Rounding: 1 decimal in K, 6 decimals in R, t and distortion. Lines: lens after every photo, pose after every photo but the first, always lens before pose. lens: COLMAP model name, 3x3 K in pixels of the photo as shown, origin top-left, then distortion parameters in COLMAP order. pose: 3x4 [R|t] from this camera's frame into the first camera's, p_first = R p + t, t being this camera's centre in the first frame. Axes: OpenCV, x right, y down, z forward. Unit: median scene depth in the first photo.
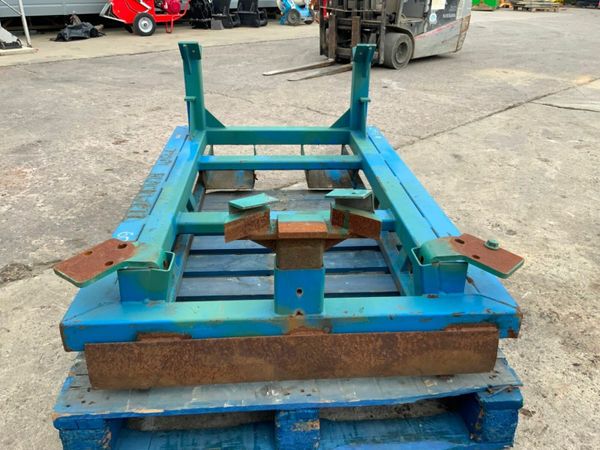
lens RADIAL K [[498.5, 0, 298.9], [0, 498.5, 227.5], [0, 0, 1]] dist [0.050775, -0.101028]
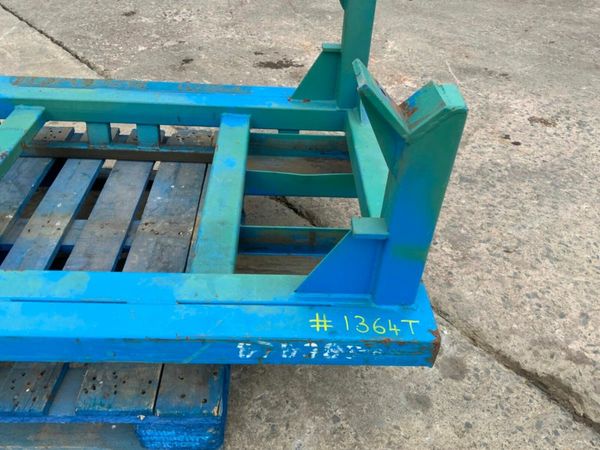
lens RADIAL K [[498.5, 0, 298.9], [0, 498.5, 227.5], [0, 0, 1]] dist [0.050775, -0.101028]
pose [[-0.044415, 0.613122, -0.788738, 0.285311], [-0.486306, 0.676391, 0.553174, -0.298672], [0.872659, 0.408138, 0.268123, 0.616871]]
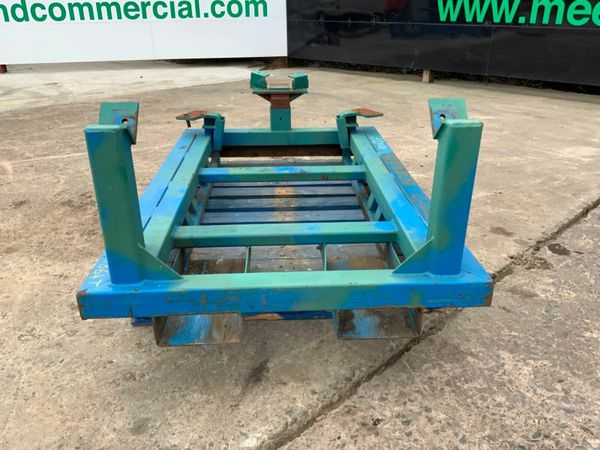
lens RADIAL K [[498.5, 0, 298.9], [0, 498.5, 227.5], [0, 0, 1]] dist [0.050775, -0.101028]
pose [[-0.999690, -0.021212, 0.013003, -0.043001], [-0.003212, 0.628278, 0.777982, -0.463905], [-0.024672, 0.777700, -0.628152, 0.952858]]
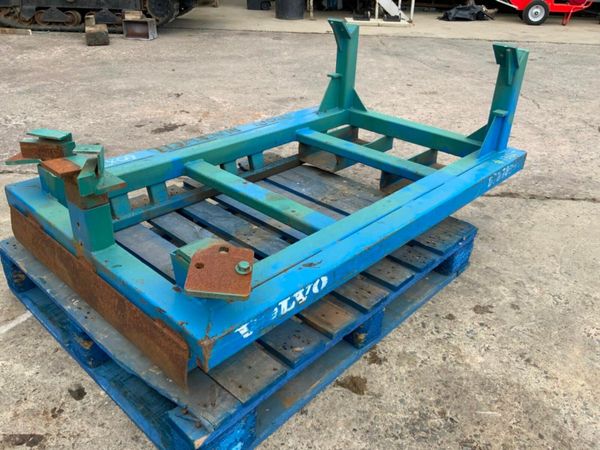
lens RADIAL K [[498.5, 0, 298.9], [0, 498.5, 227.5], [0, 0, 1]] dist [0.050775, -0.101028]
pose [[0.681078, 0.360971, -0.637051, 0.350084], [-0.344567, 0.925686, 0.156138, -0.071450], [0.646070, 0.113165, 0.754842, 0.144066]]
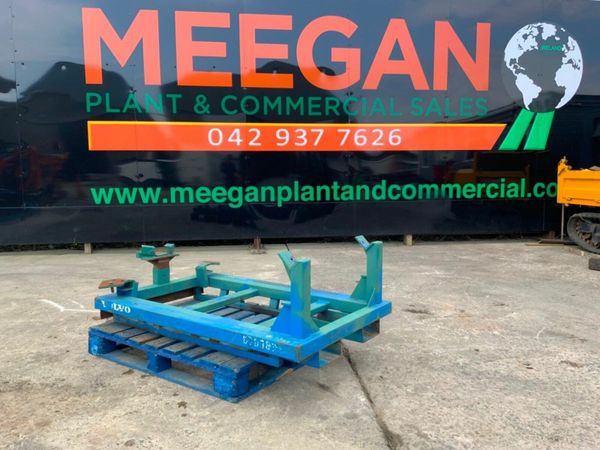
lens RADIAL K [[498.5, 0, 298.9], [0, 498.5, 227.5], [0, 0, 1]] dist [0.050775, -0.101028]
pose [[-0.630340, 0.064443, -0.773640, 0.642384], [-0.353633, 0.863315, 0.360042, -0.547932], [0.691097, 0.500533, -0.521393, 1.047180]]
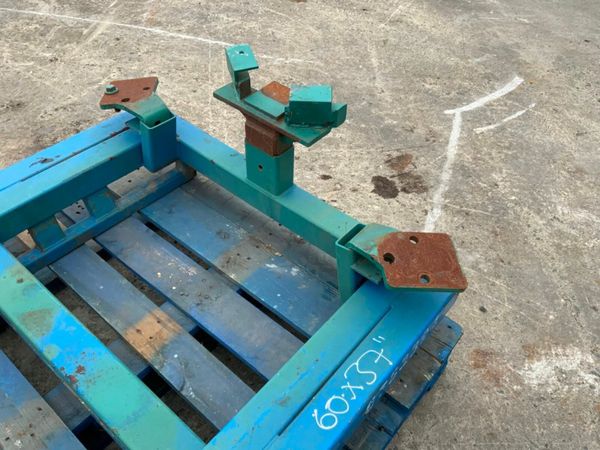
lens RADIAL K [[498.5, 0, 298.9], [0, 498.5, 227.5], [0, 0, 1]] dist [0.050775, -0.101028]
pose [[-0.715747, -0.523999, 0.461662, -0.200076], [0.260678, 0.412822, 0.872711, -0.244293], [-0.647884, 0.744985, -0.158881, 0.406258]]
